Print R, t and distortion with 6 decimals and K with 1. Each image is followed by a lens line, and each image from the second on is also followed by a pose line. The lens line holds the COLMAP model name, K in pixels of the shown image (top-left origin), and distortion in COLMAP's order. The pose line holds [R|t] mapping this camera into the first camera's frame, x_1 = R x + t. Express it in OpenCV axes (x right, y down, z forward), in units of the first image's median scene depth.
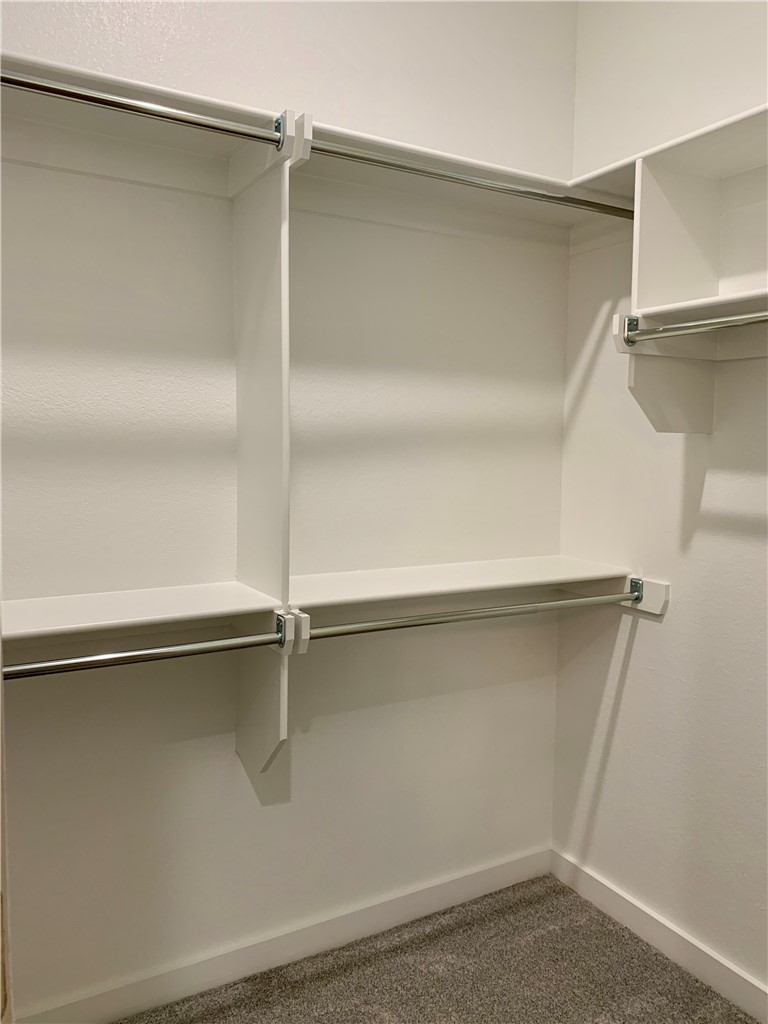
lens RADIAL K [[783.3, 0, 384.0], [0, 783.3, 512.0], [0, 0, 1]] dist [0.000600, -0.001630]
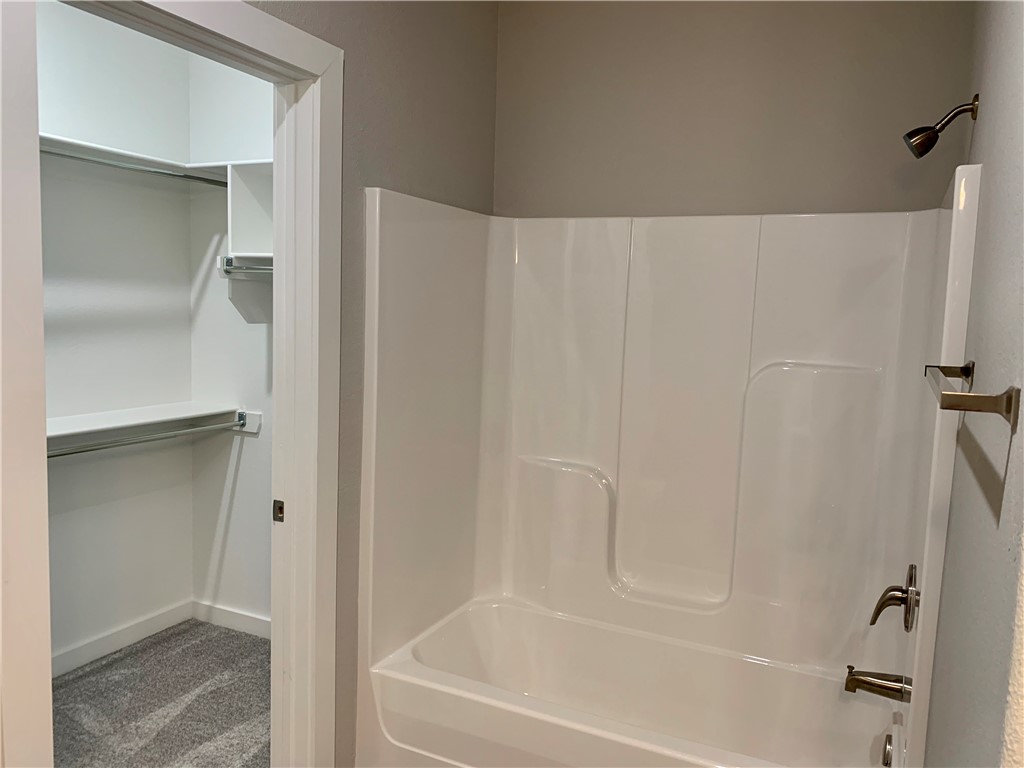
lens RADIAL K [[783.3, 0, 512.0], [0, 783.3, 384.0], [0, 0, 1]] dist [0.000600, -0.001630]
pose [[0.825564, -0.040812, 0.562831, -0.117595], [0.019371, 0.998843, 0.044014, -0.031140], [-0.563976, -0.025434, 0.825400, -0.621023]]
